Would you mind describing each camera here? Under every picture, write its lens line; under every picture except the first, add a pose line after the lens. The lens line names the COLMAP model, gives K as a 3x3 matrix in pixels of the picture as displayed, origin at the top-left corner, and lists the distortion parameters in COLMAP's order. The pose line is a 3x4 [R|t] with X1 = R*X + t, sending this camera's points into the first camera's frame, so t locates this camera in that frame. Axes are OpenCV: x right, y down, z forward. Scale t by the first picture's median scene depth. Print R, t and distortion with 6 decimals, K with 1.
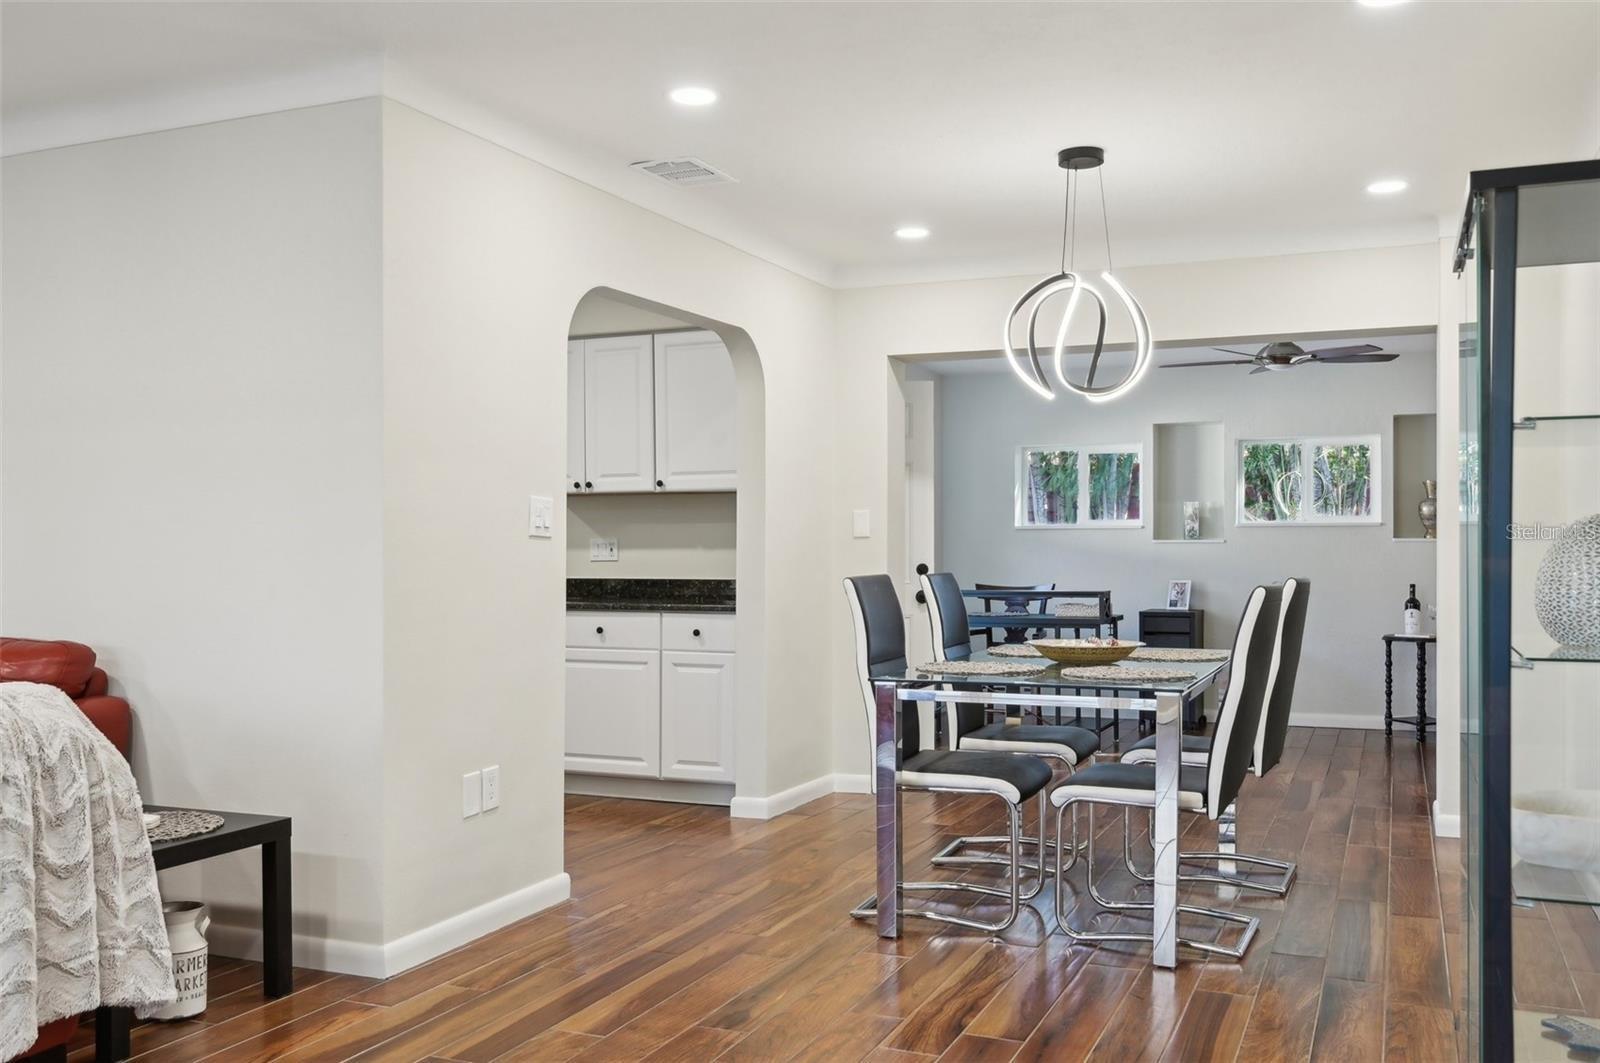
lens RADIAL K [[1397.9, 0, 798.6], [0, 1397.9, 541.9], [0, 0, 1]] dist [-0.004693, -0.007466]
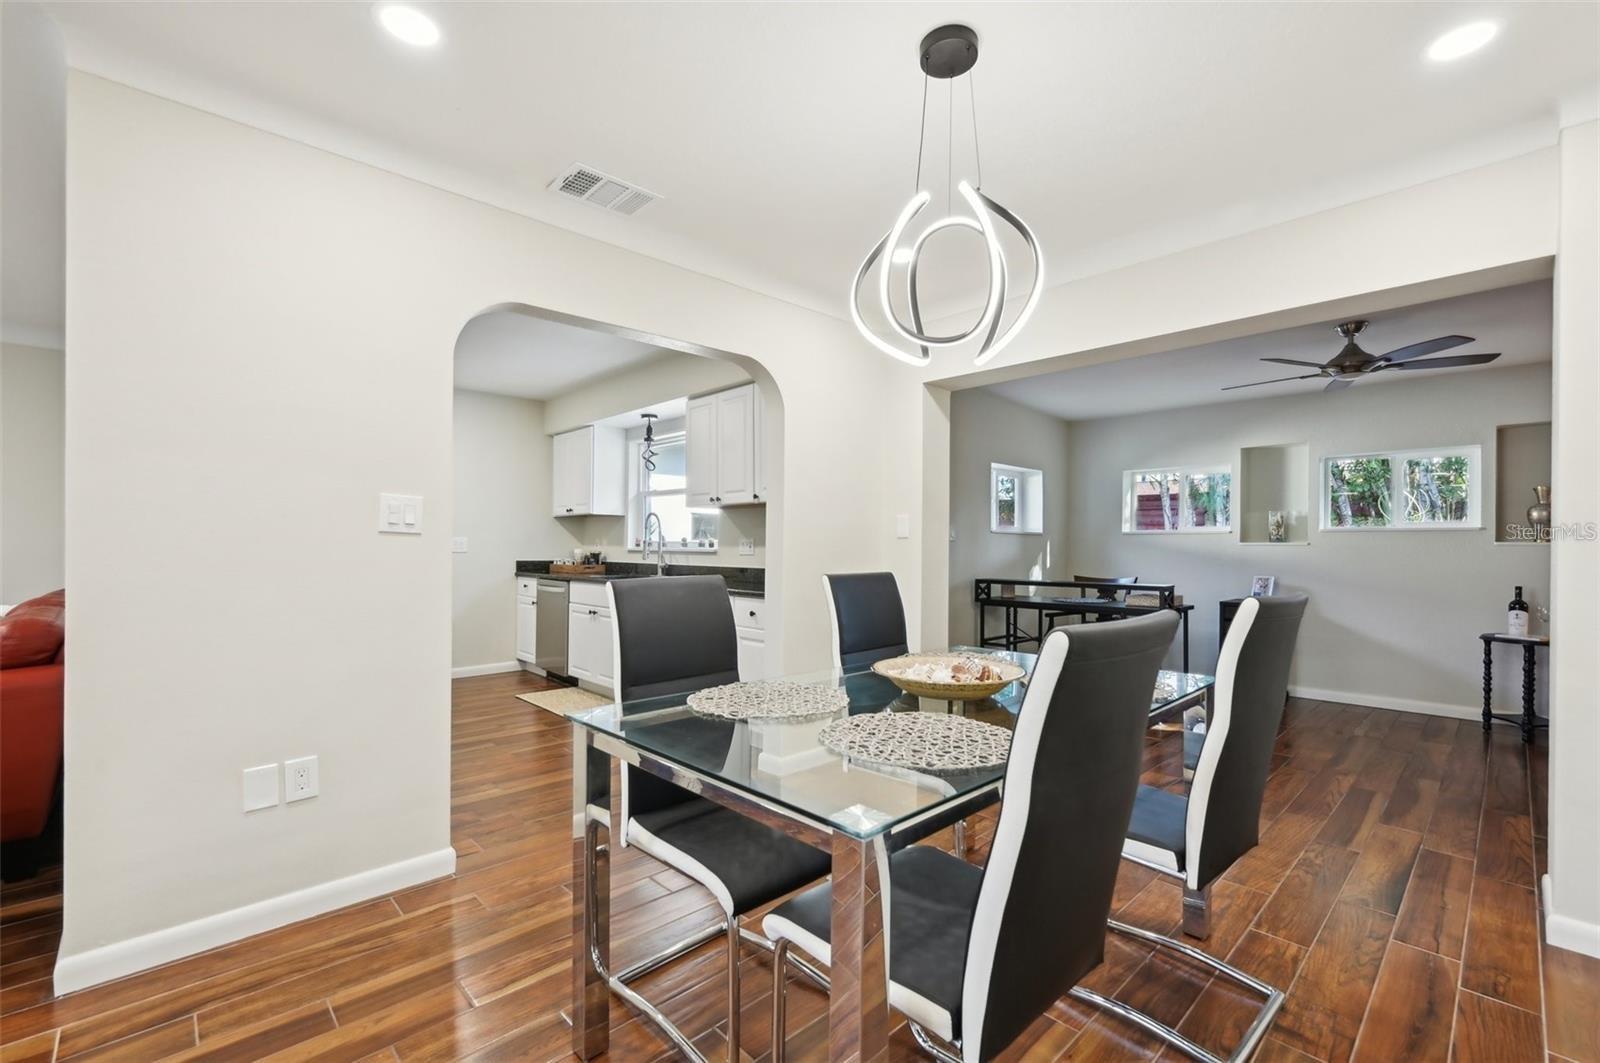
lens RADIAL K [[681.5, 0, 810.3], [0, 681.5, 544.7], [0, 0, 1]] dist [0.000152, 0.000428]
pose [[0.922030, 0.006293, -0.387067, 0.156426], [-0.005784, 0.999980, 0.002481, 0.001127], [0.387075, -0.000049, 0.922048, 0.342684]]
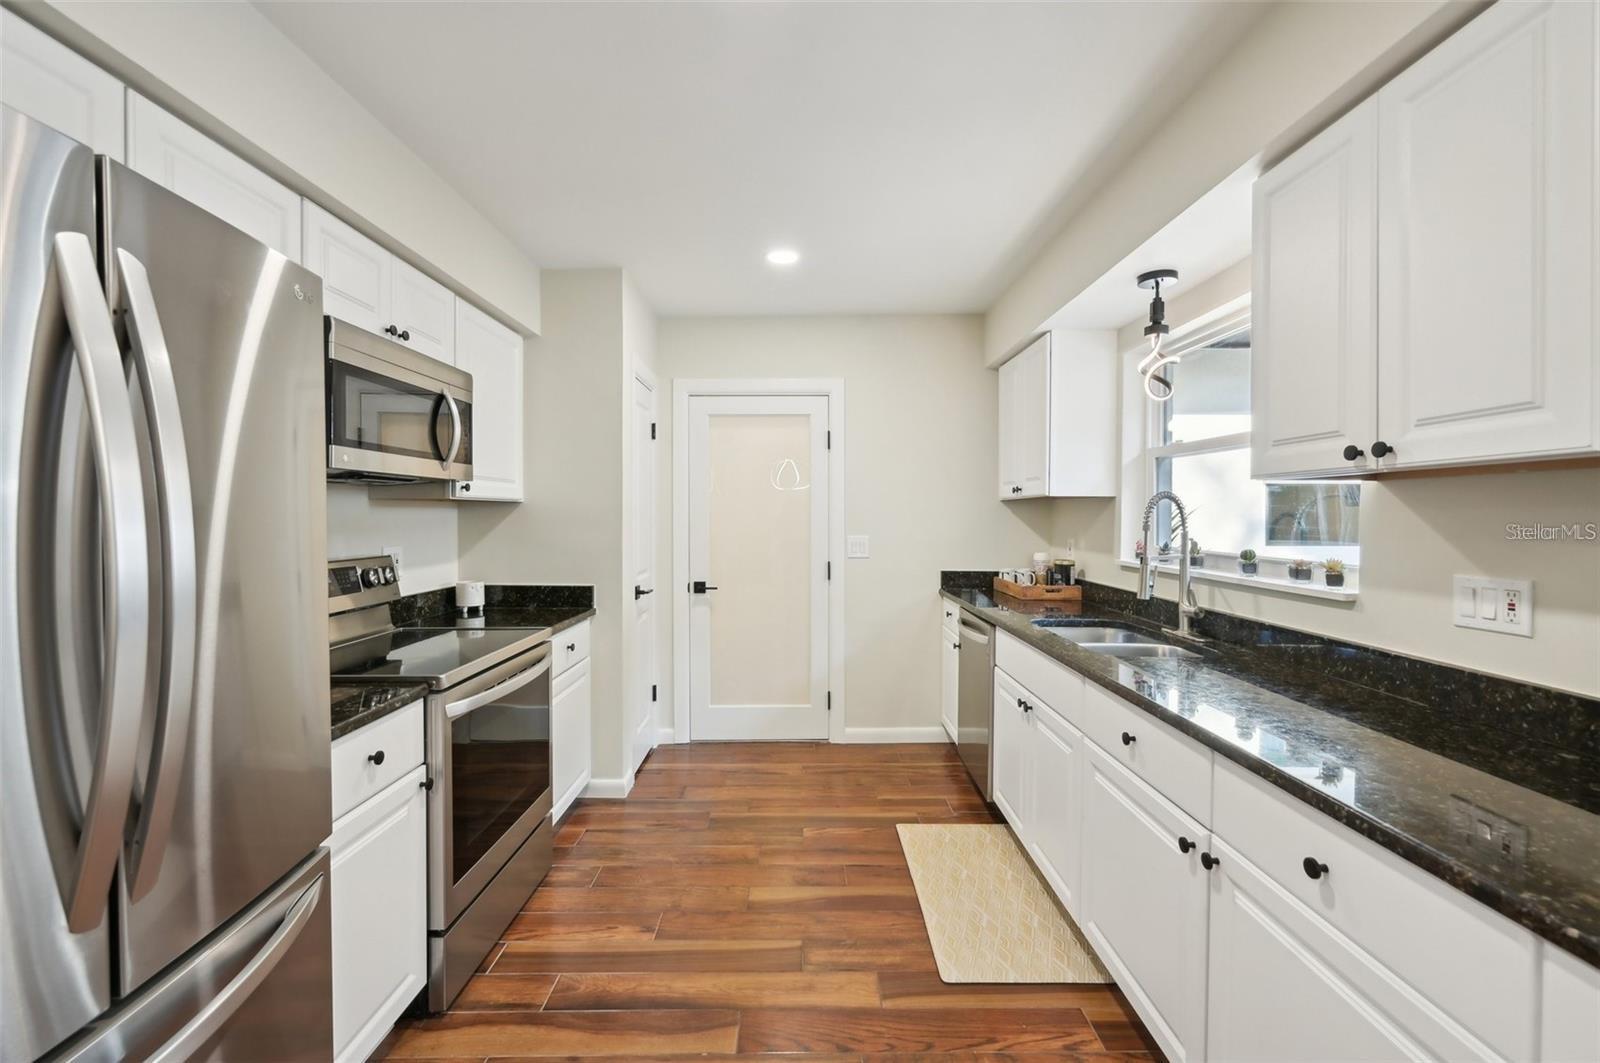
lens RADIAL K [[685.0, 0, 806.3], [0, 685.0, 521.3], [0, 0, 1]] dist [-0.000200, -0.000017]
pose [[0.400678, 0.012167, -0.916138, -0.030018], [0.001567, 0.999901, 0.013964, -0.019063], [0.916218, -0.007031, 0.400619, 0.630090]]
